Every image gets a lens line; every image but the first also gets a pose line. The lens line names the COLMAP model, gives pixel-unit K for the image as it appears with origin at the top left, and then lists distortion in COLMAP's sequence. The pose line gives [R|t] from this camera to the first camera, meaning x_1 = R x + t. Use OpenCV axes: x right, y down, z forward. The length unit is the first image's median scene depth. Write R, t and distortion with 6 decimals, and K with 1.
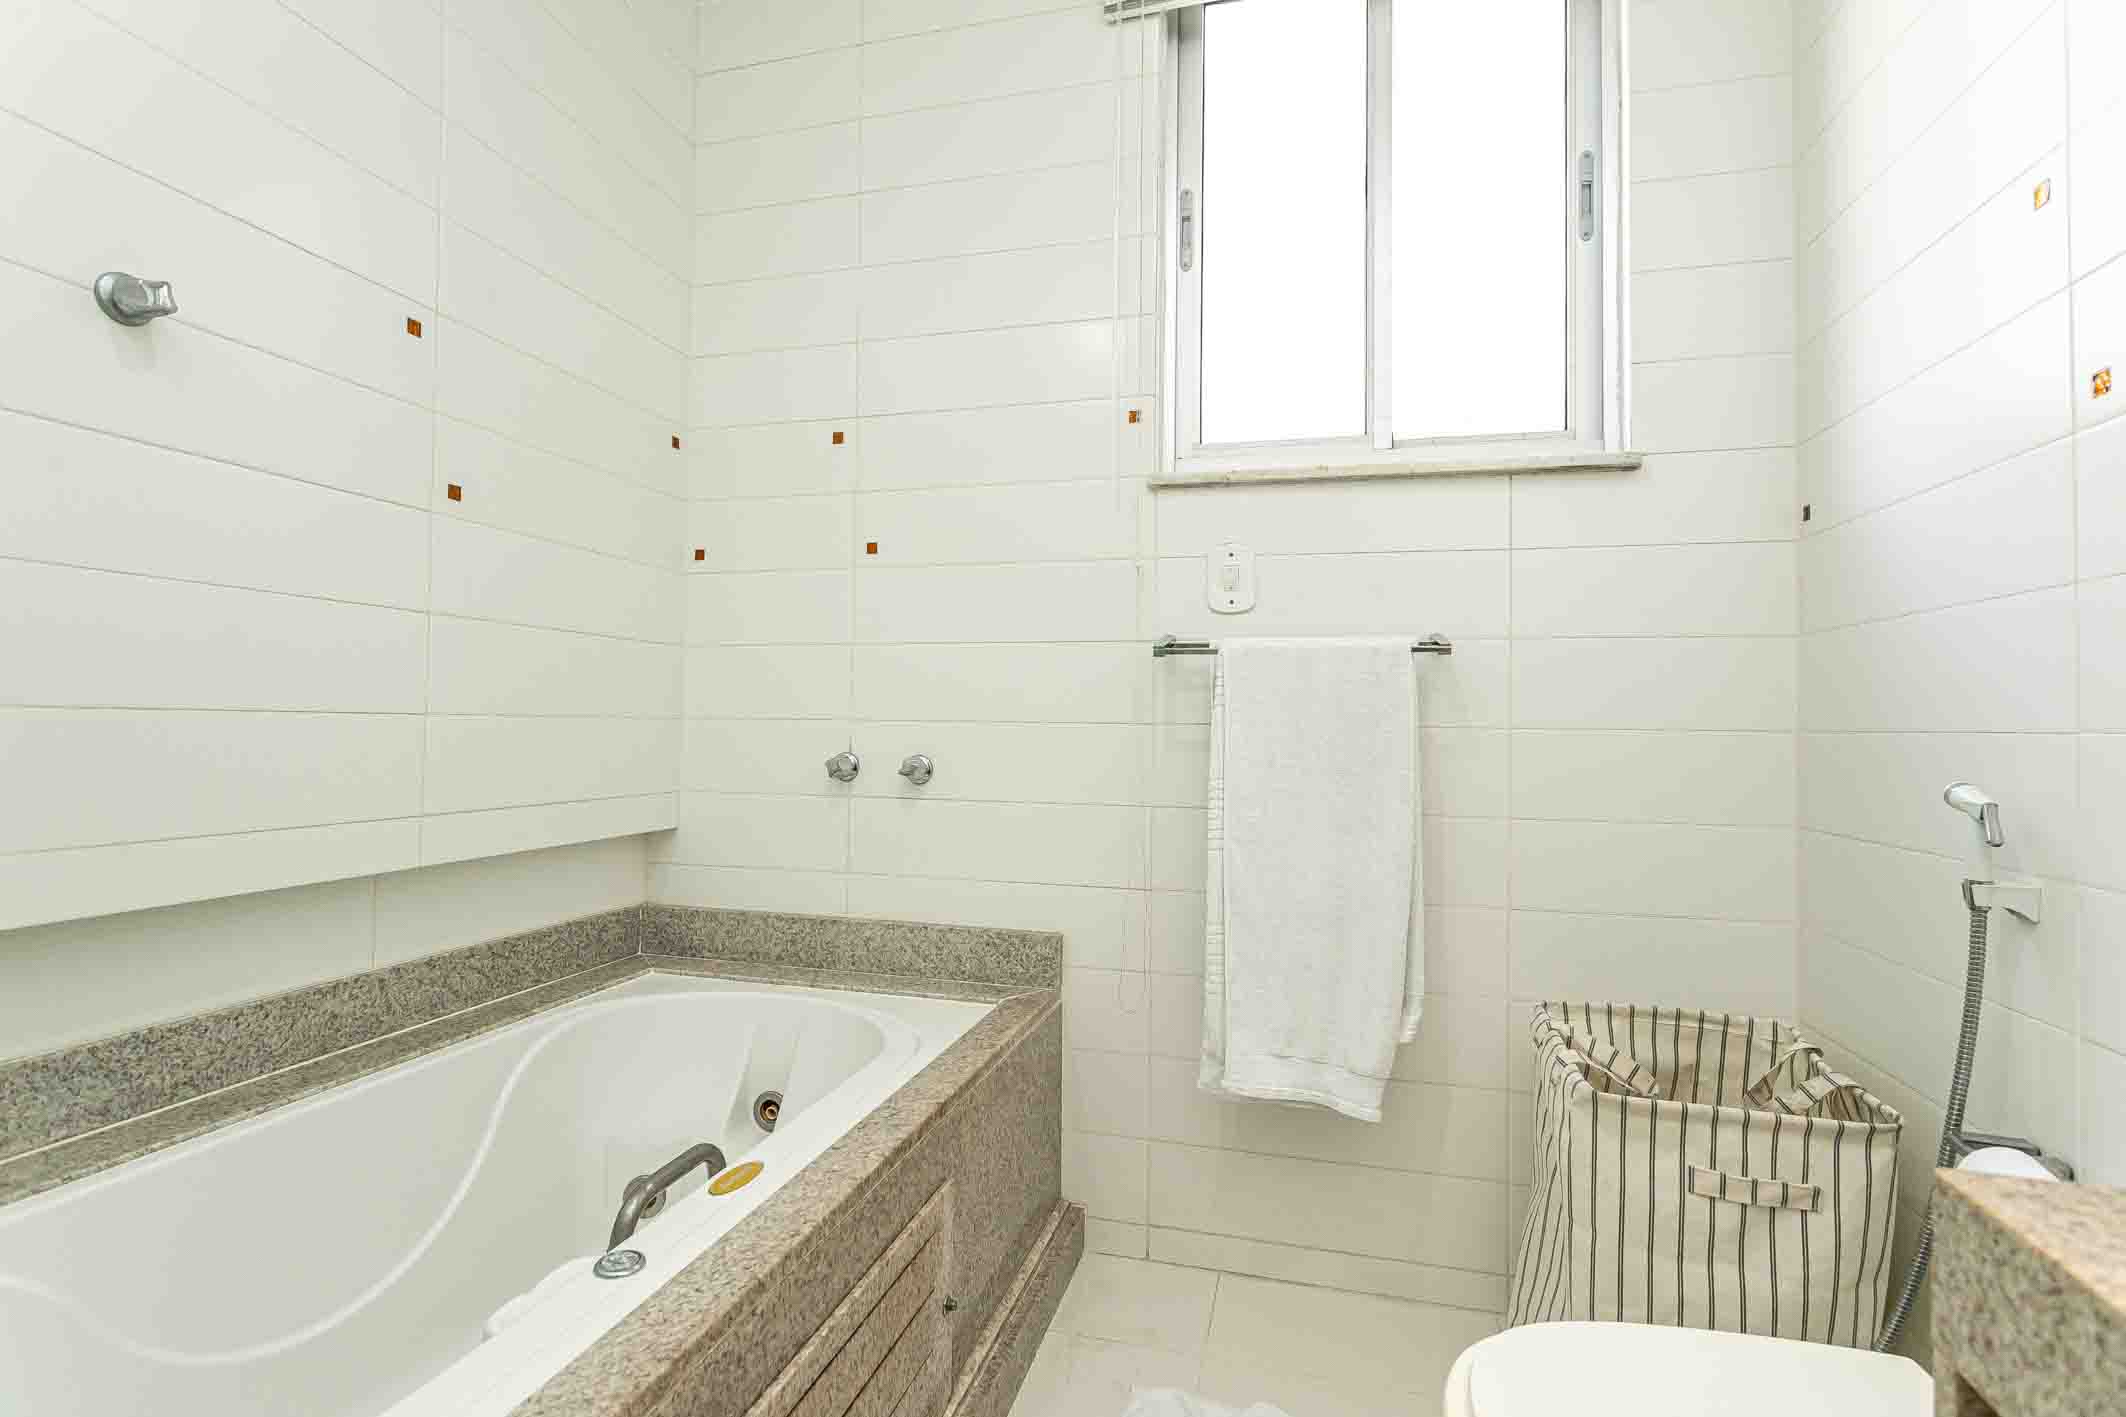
lens RADIAL K [[1009.9, 0, 1061.1], [0, 1009.9, 706.0], [0, 0, 1]] dist [-0.001945, -0.000137]
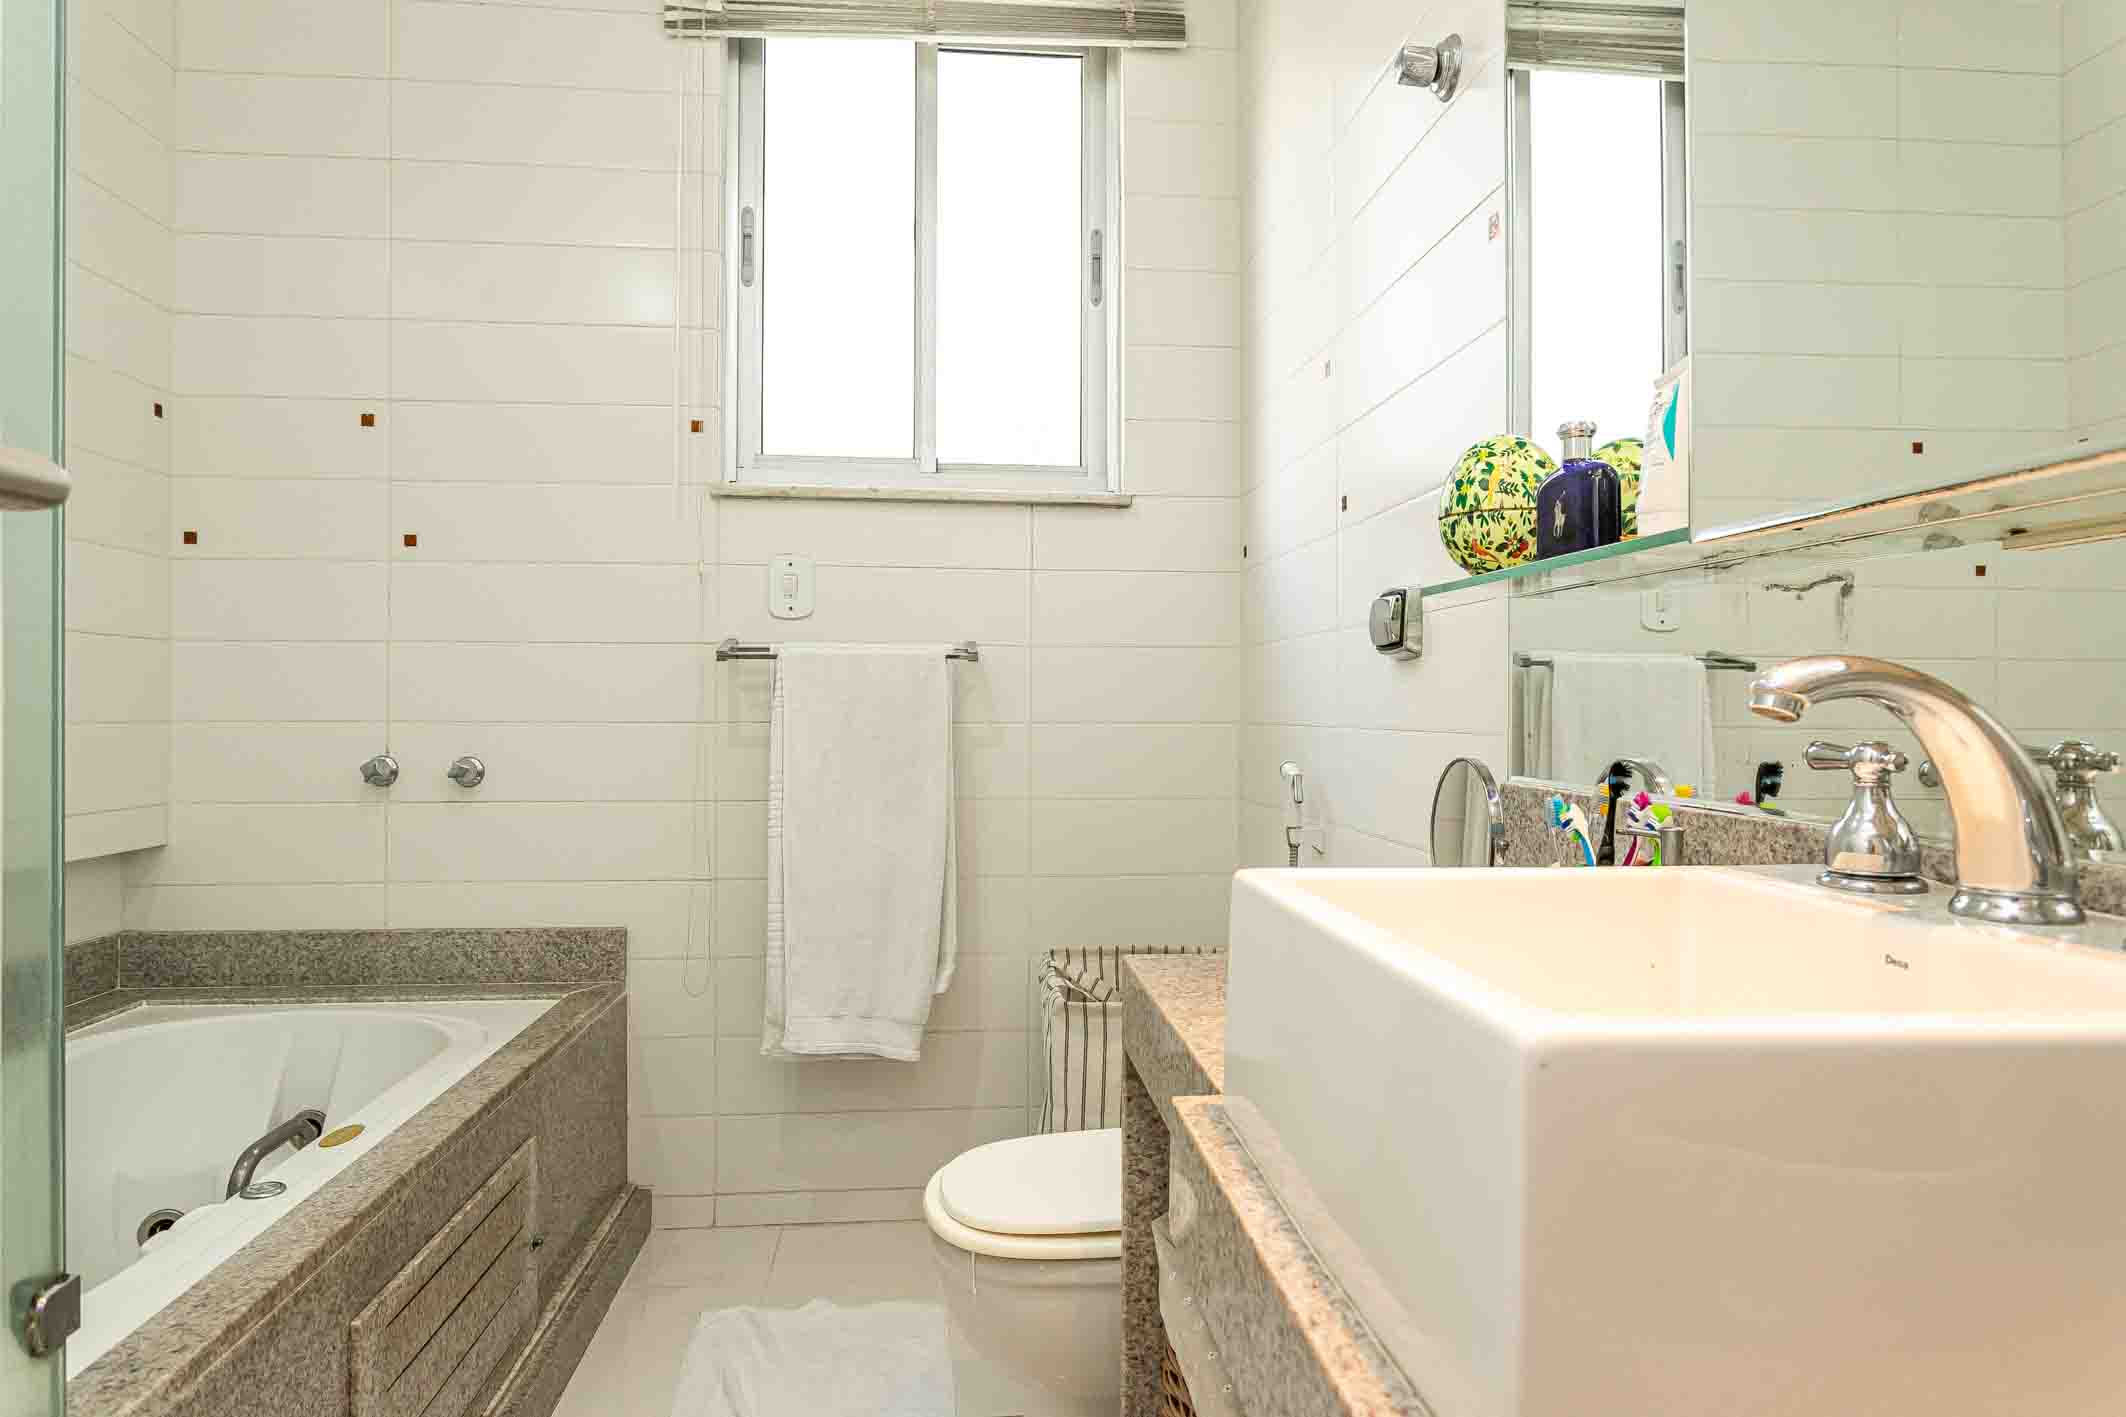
lens RADIAL K [[1306.3, 0, 1070.9], [0, 1306.3, 694.0], [0, 0, 1]] dist [-0.013523, 0.004846]
pose [[0.935683, -0.005321, 0.352801, -0.043963], [0.002153, 0.999954, 0.009373, -0.024538], [-0.352834, -0.008011, 0.935652, -0.412944]]
